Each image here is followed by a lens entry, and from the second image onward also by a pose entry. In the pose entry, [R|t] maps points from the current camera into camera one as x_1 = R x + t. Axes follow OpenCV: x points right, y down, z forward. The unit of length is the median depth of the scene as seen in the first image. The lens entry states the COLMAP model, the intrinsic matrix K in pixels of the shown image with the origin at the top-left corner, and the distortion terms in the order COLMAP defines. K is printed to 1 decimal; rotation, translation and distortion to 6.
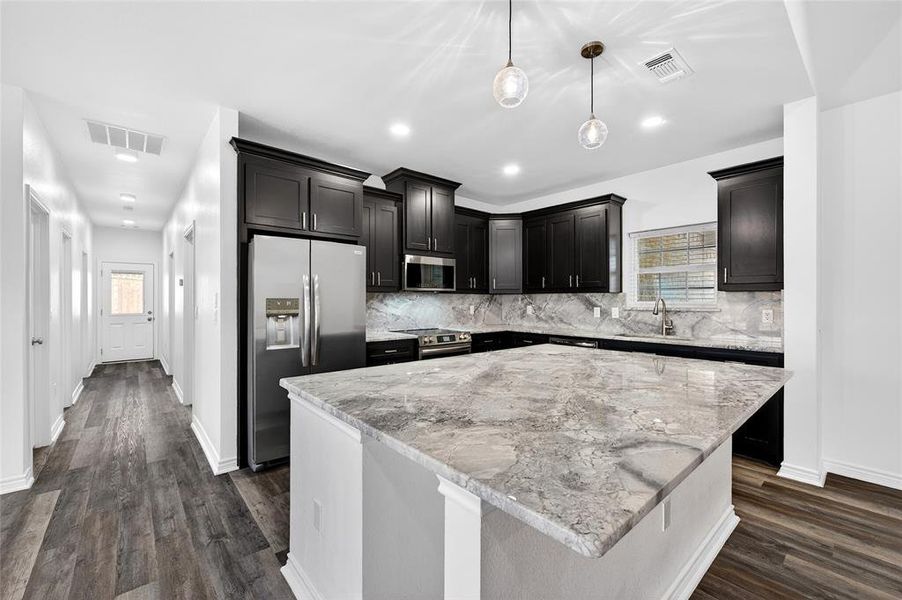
lens RADIAL K [[375.4, 0, 453.9], [0, 375.4, 299.1], [0, 0, 1]] dist [0.001899, 0.000186]
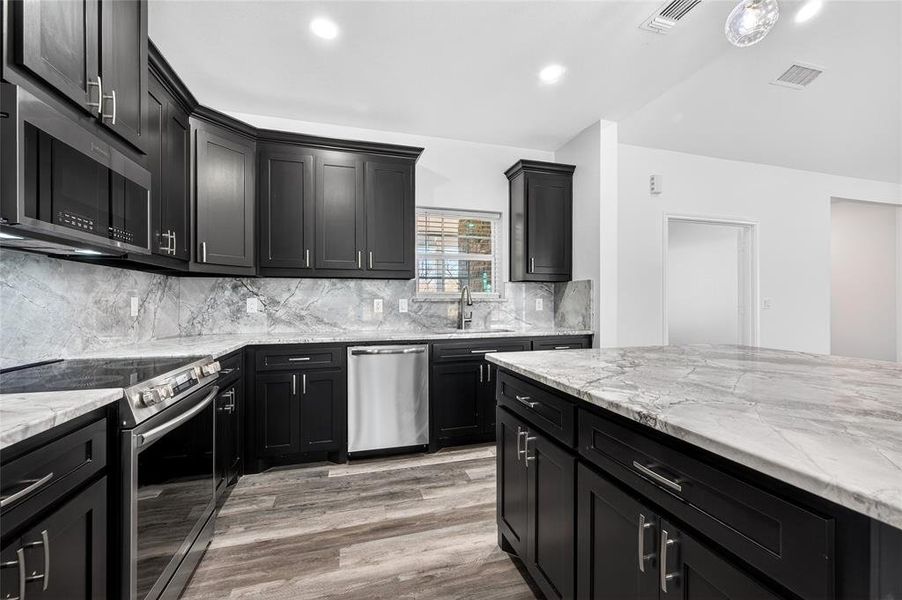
lens RADIAL K [[368.4, 0, 452.5], [0, 368.4, 302.4], [0, 0, 1]] dist [-0.000633, -0.000019]
pose [[0.426871, -0.002801, 0.904308, -0.229131], [0.000219, 0.999995, 0.002994, 0.028951], [-0.904312, -0.001080, 0.426870, 0.619563]]
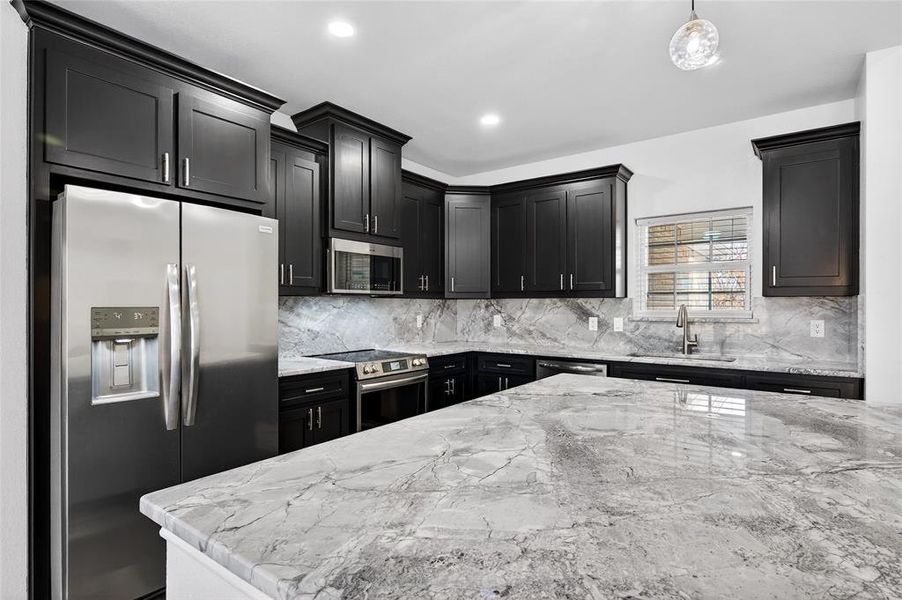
lens RADIAL K [[467.6, 0, 453.2], [0, 467.6, 304.0], [0, 0, 1]] dist [-0.000912, -0.000168]
pose [[0.977490, 0.000562, 0.210981, -0.094766], [-0.000382, 1.000000, -0.000896, -0.003778], [-0.210981, 0.000795, 0.977490, 0.168241]]
